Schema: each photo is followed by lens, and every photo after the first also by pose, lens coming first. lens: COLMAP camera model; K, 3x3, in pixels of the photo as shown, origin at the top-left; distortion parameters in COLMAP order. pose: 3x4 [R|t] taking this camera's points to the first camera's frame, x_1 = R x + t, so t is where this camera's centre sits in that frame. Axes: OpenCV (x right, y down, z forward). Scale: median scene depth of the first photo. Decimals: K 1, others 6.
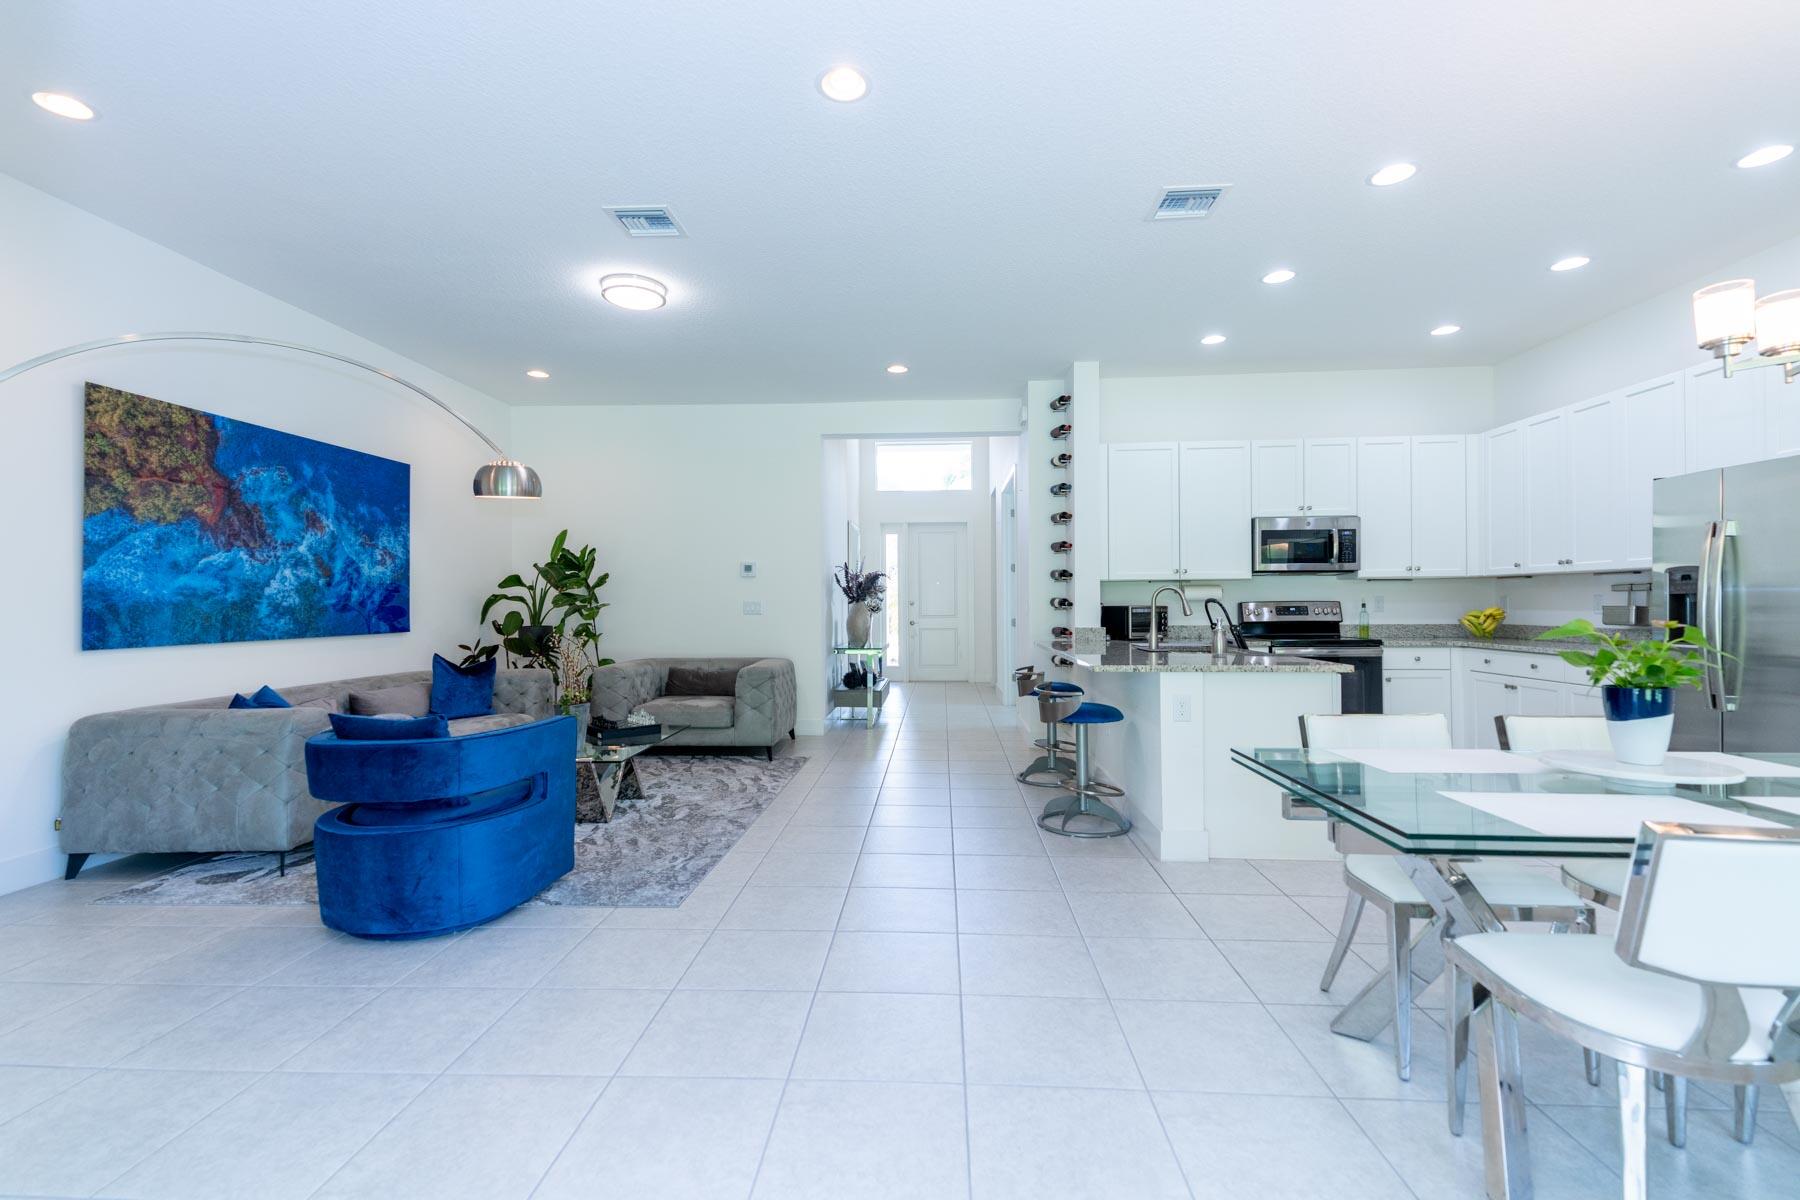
lens RADIAL K [[800.5, 0, 900.0], [0, 800.5, 600.0], [0, 0, 1]] dist [0.032335, -0.000207]
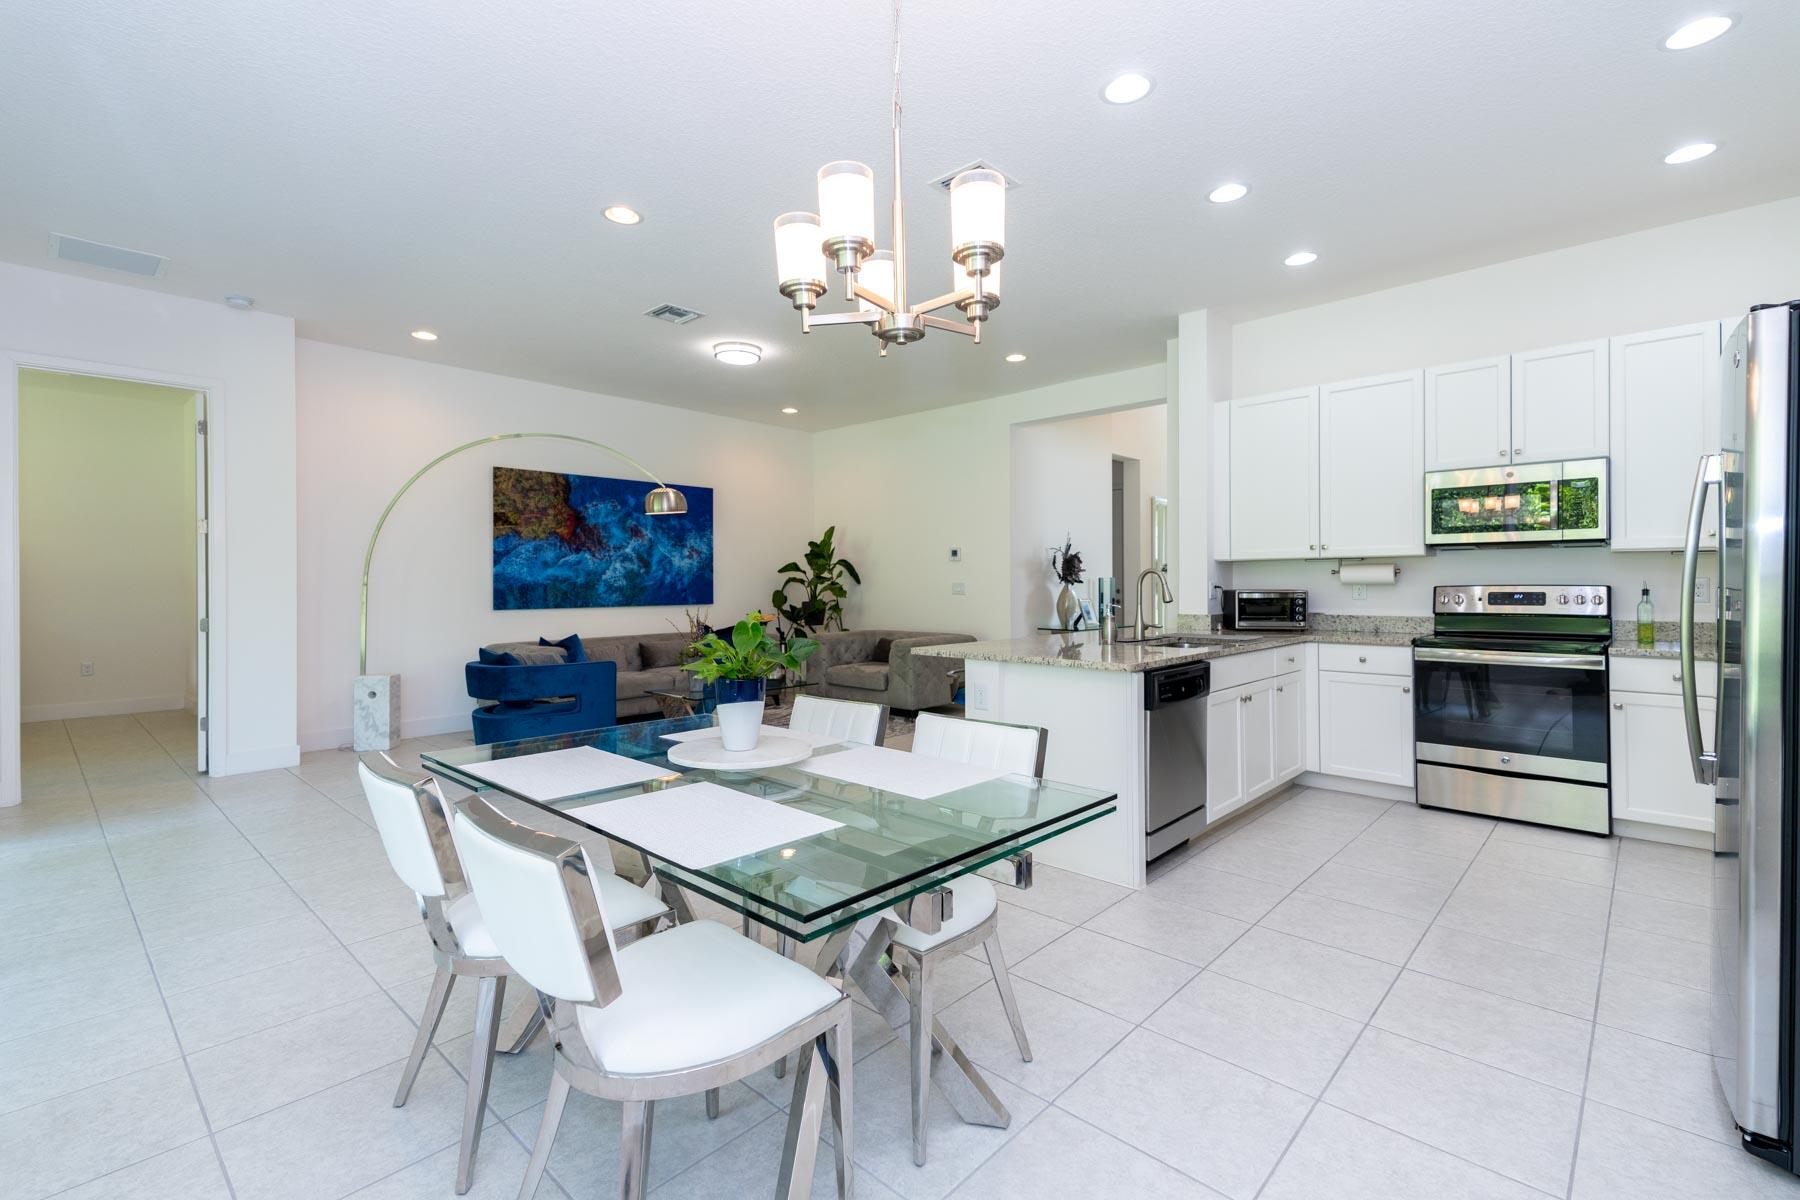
lens RADIAL K [[792.6, 0, 902.5], [0, 792.6, 580.2], [0, 0, 1]] dist [0.026072, -0.000105]
pose [[0.766577, -0.000026, -0.642152, 0.650545], [0.001684, 0.999997, 0.001971, -0.006086], [0.642150, -0.002592, 0.766574, 0.149316]]
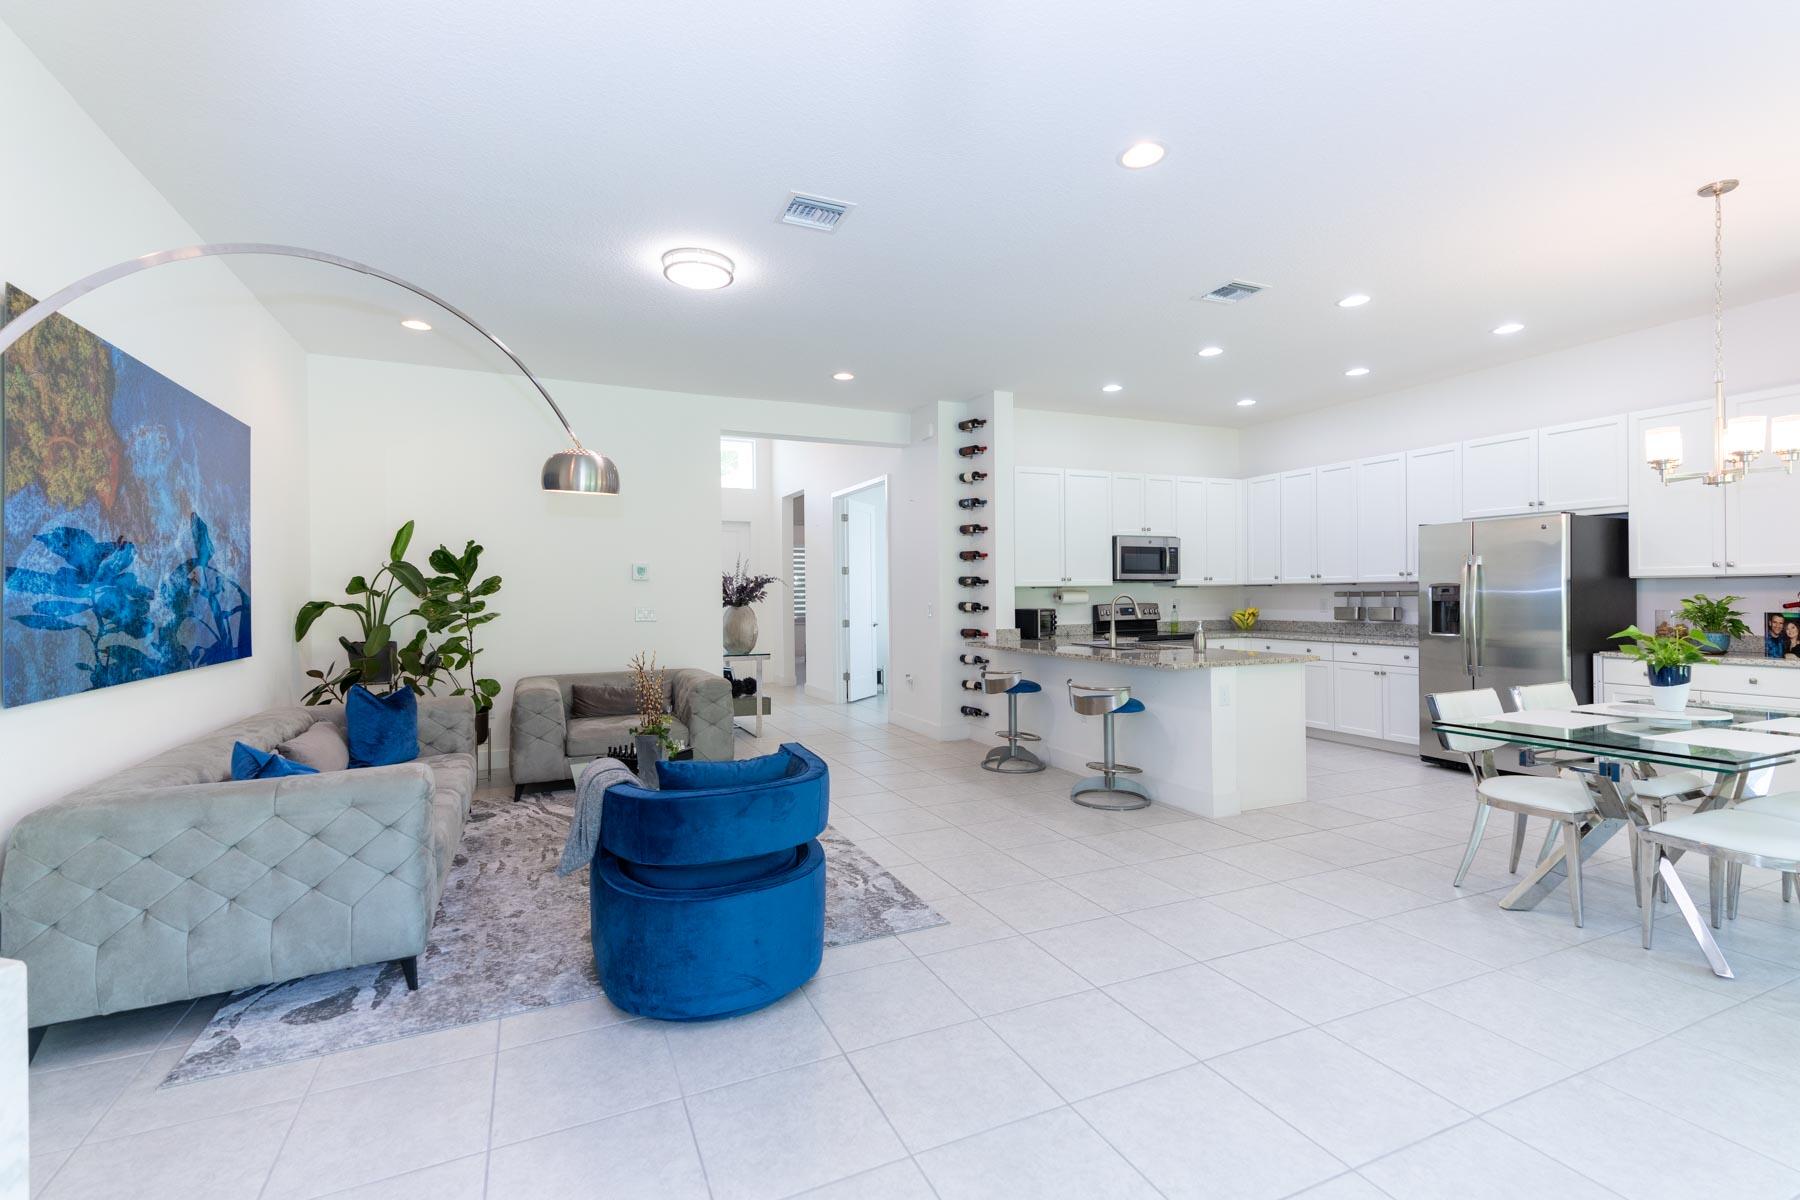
lens RADIAL K [[800.4, 0, 900.0], [0, 800.4, 600.0], [0, 0, 1]] dist [0.024277, -0.000389]
pose [[0.884897, -0.006172, 0.465746, -0.494514], [0.002847, 0.999965, 0.007841, -0.018162], [-0.465778, -0.005613, 0.884884, 0.091425]]
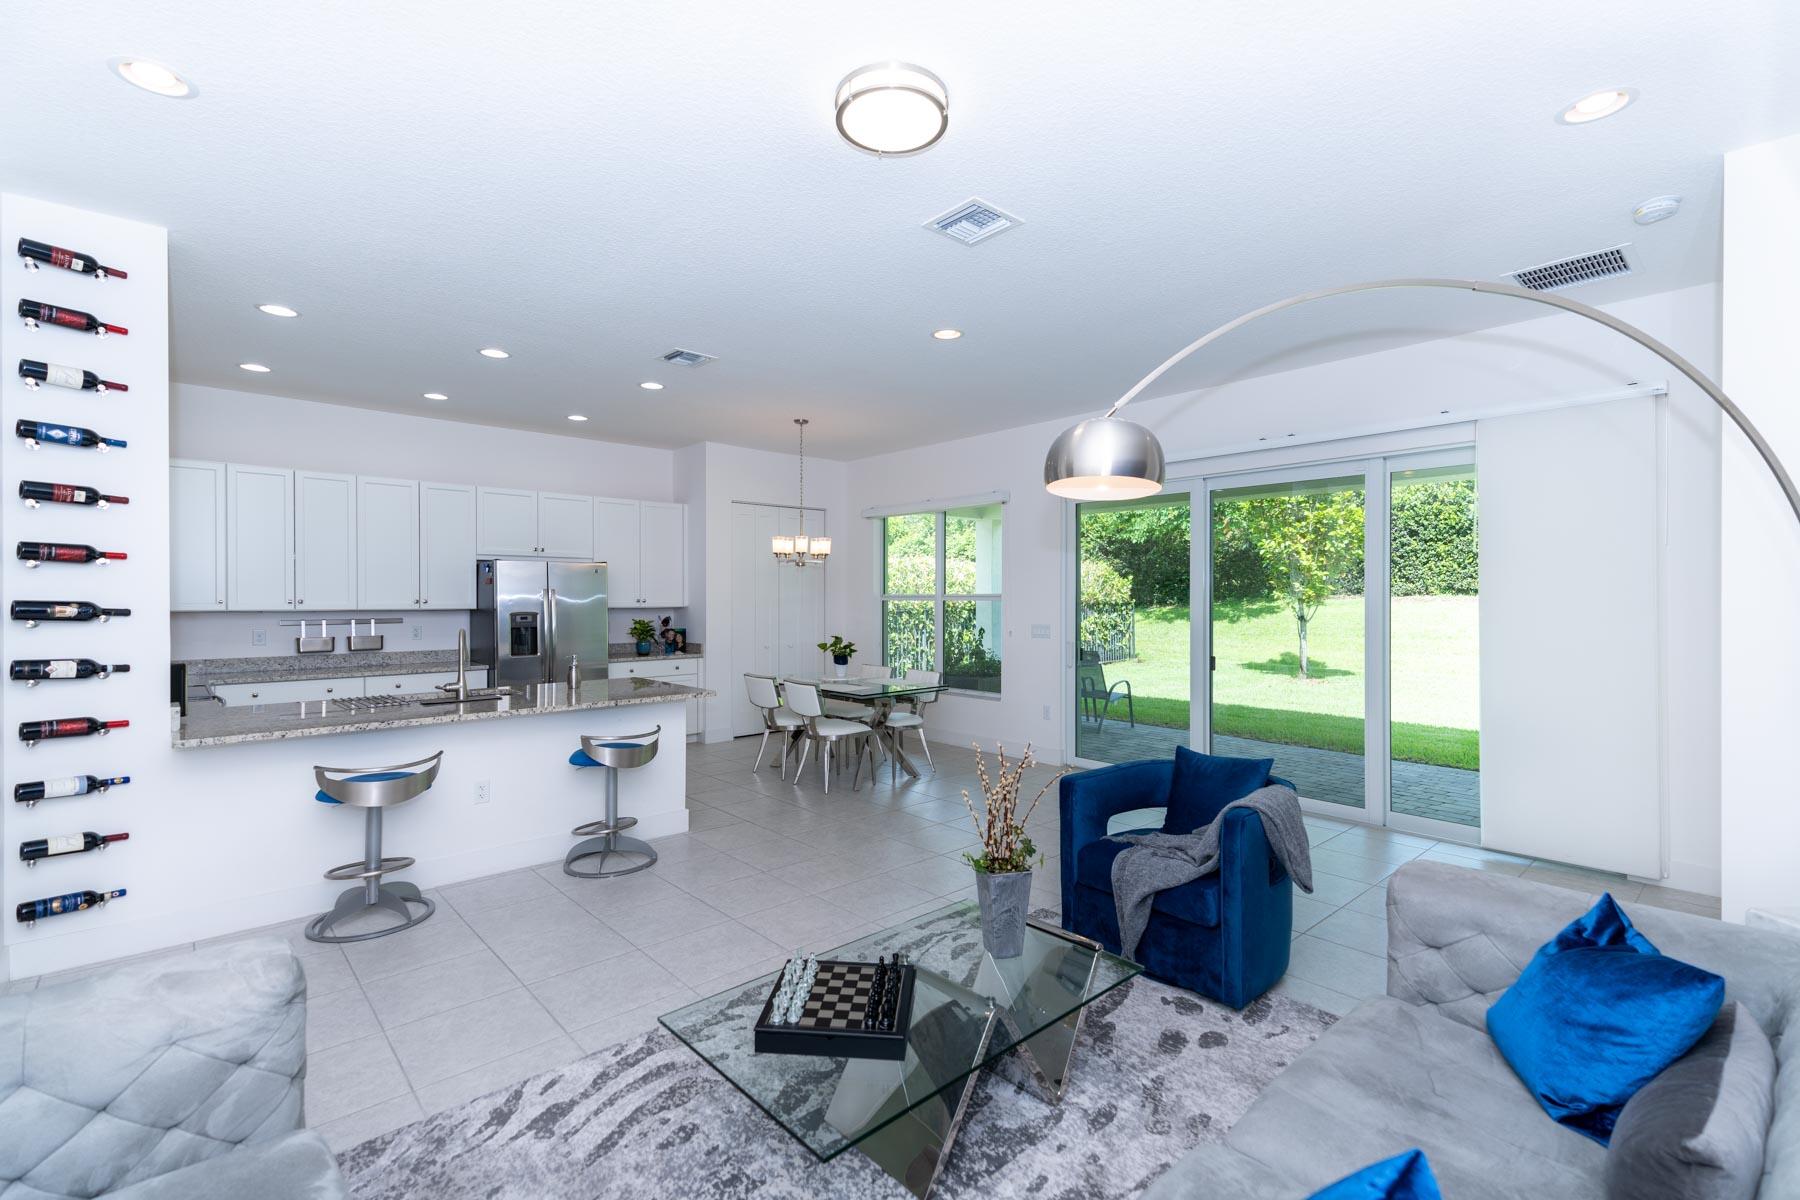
lens RADIAL K [[800.4, 0, 900.0], [0, 800.4, 600.0], [0, 0, 1]] dist [0.024277, -0.000389]
pose [[-0.723154, -0.001381, 0.690686, -0.643451], [-0.003865, 0.999990, -0.002048, -0.049325], [-0.690676, -0.004150, -0.723152, 1.284284]]
